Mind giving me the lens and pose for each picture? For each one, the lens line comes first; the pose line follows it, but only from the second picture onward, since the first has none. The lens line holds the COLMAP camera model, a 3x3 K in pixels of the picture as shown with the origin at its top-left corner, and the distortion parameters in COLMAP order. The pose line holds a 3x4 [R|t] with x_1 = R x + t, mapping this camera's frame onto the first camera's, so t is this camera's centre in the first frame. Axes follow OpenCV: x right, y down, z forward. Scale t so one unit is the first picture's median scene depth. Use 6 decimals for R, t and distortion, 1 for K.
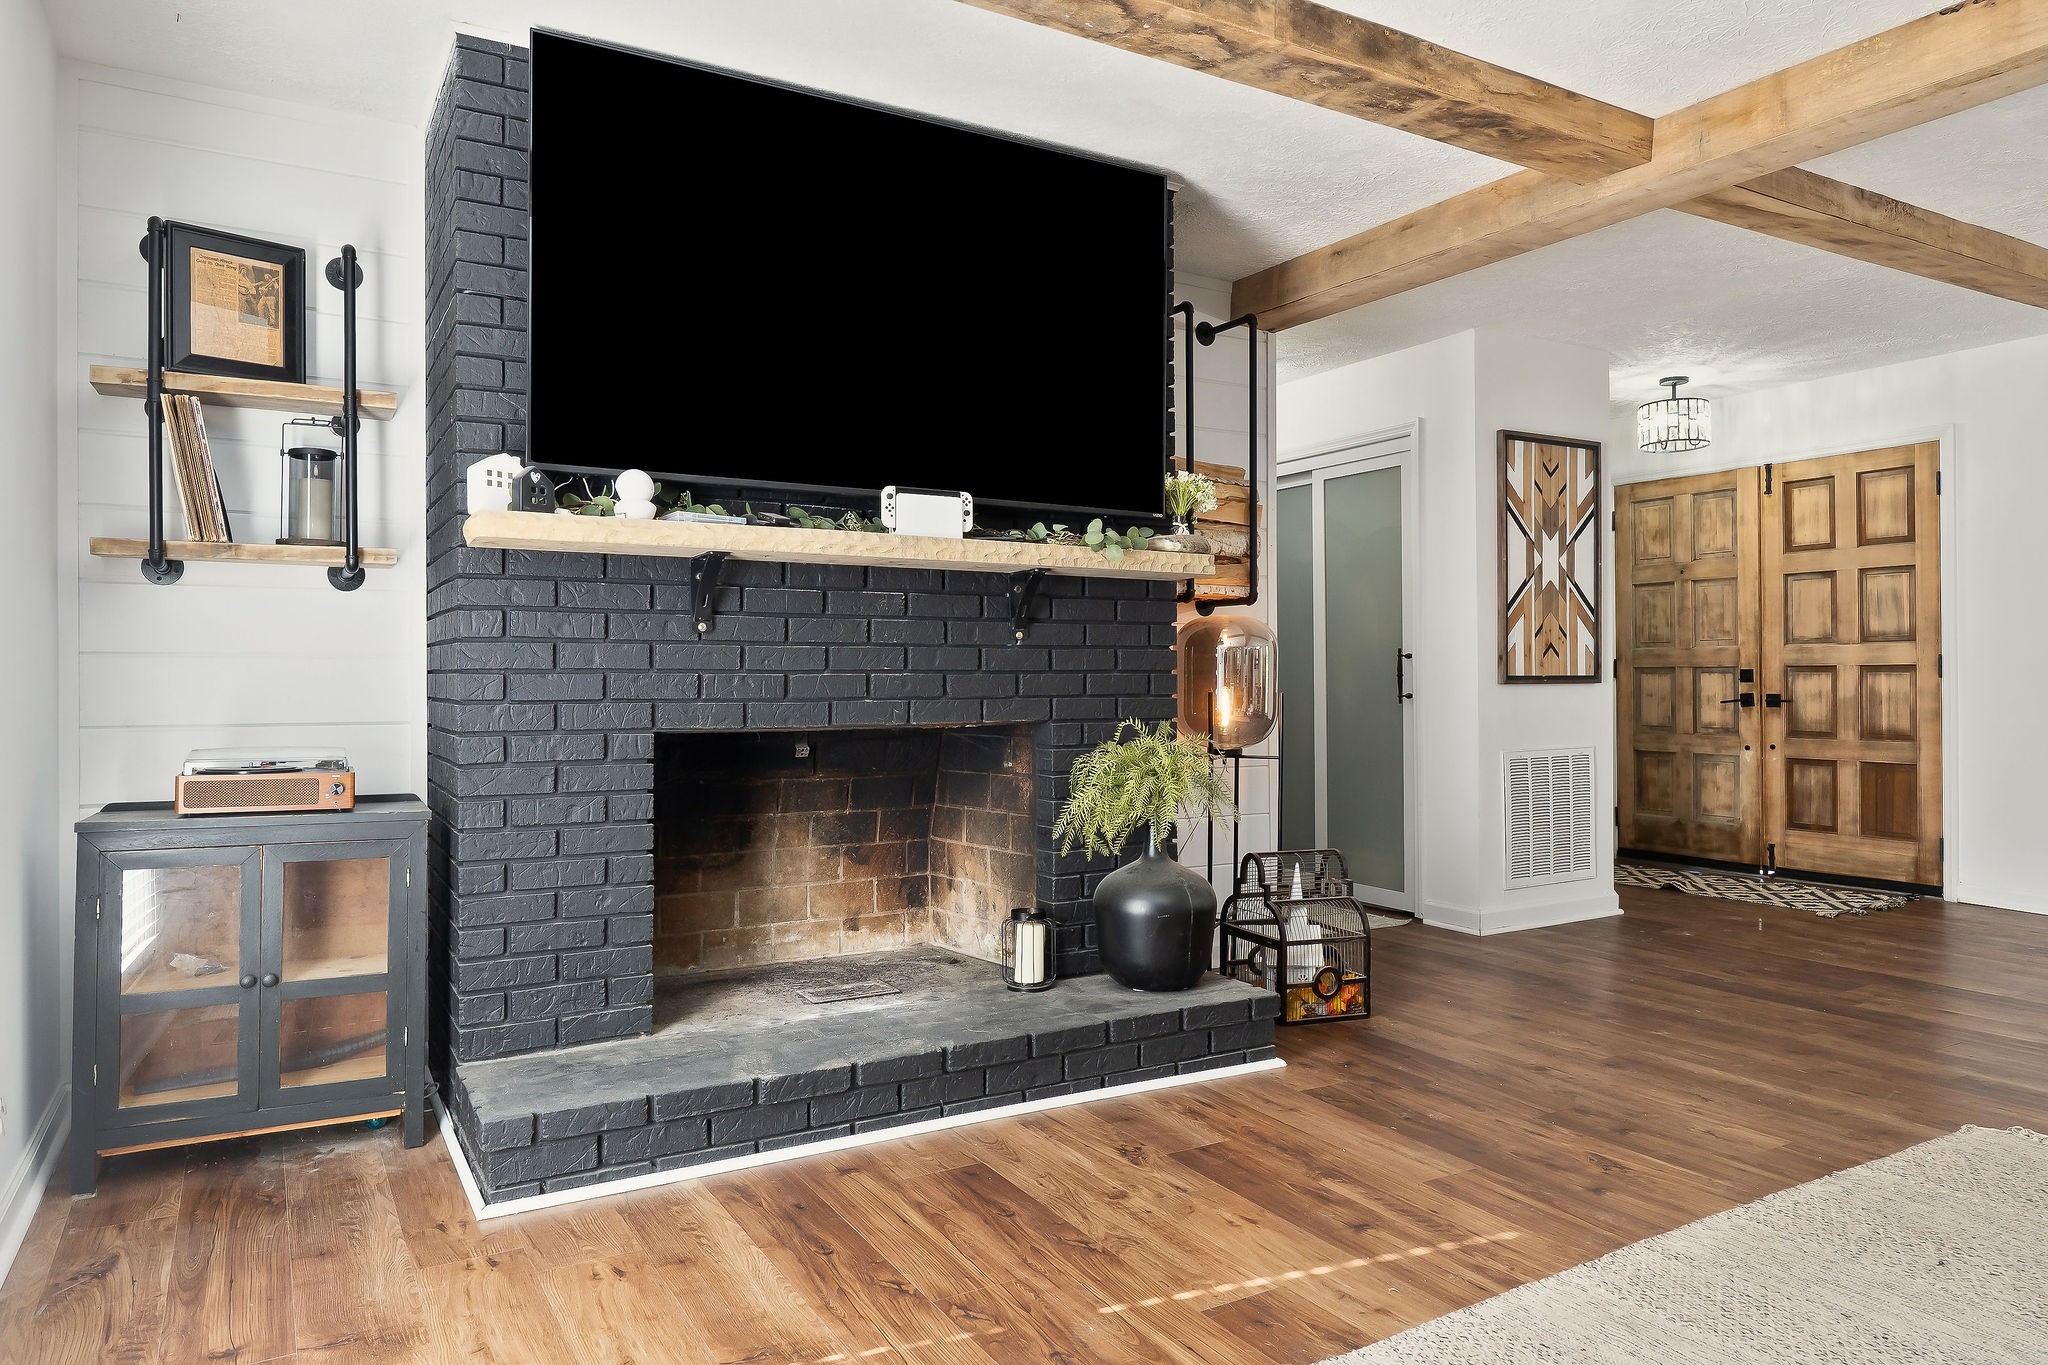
lens RADIAL K [[1326.2, 0, 1021.9], [0, 1326.2, 680.2], [0, 0, 1]] dist [-0.003751, 0.000418]
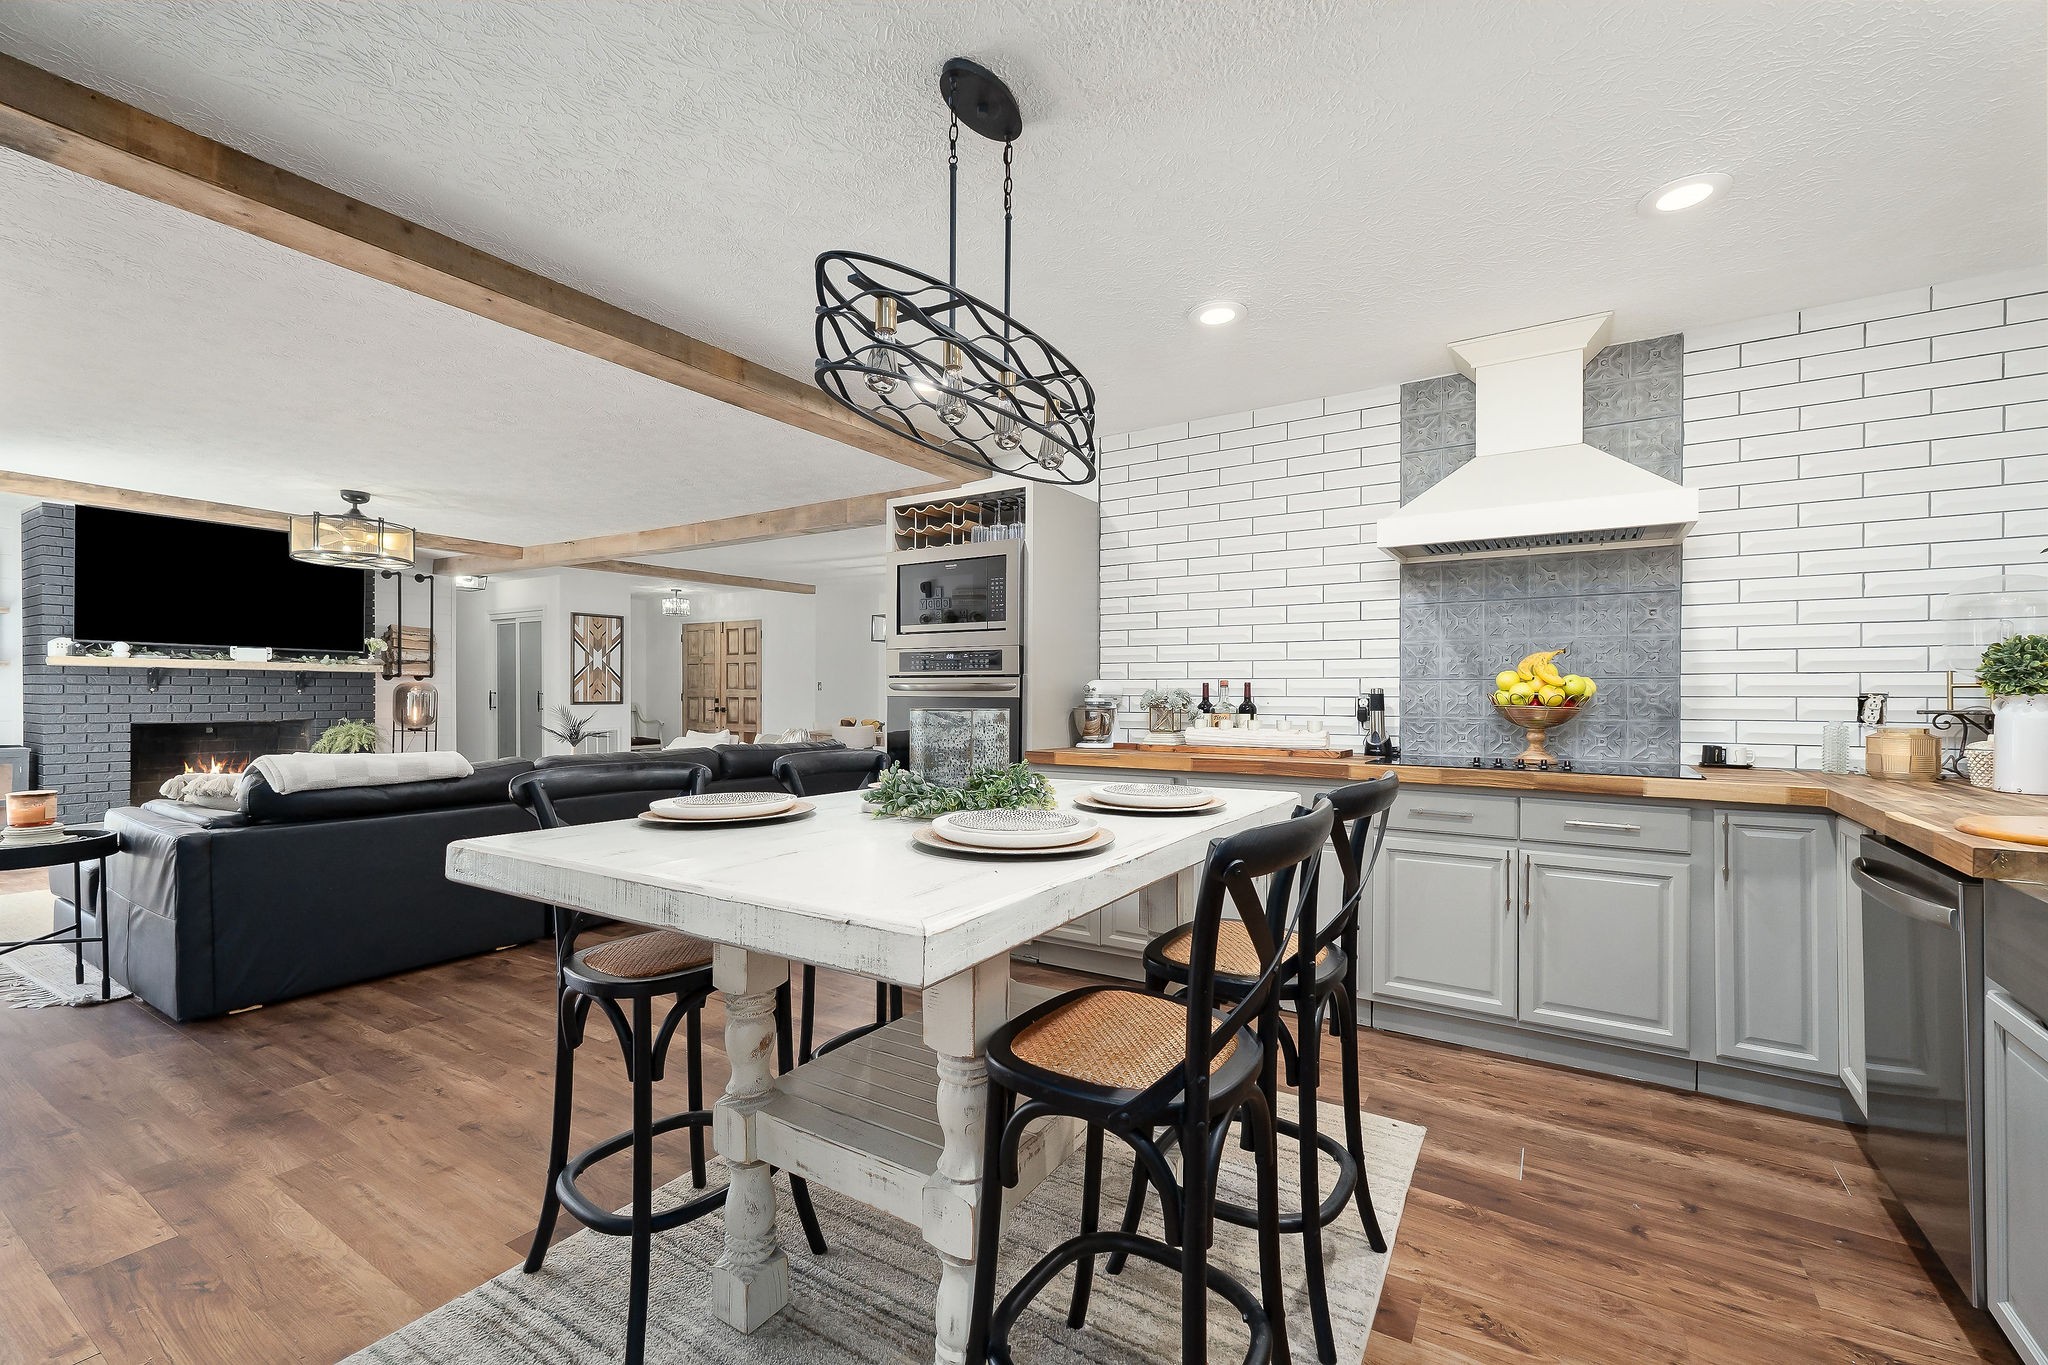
lens RADIAL K [[859.2, 0, 1025.1], [0, 859.2, 700.6], [0, 0, 1]] dist [0.003914, 0.000556]
pose [[0.885037, 0.003082, 0.465511, 0.564619], [-0.007121, 0.999951, 0.006919, -0.038239], [-0.465467, -0.009439, 0.885015, -1.570961]]
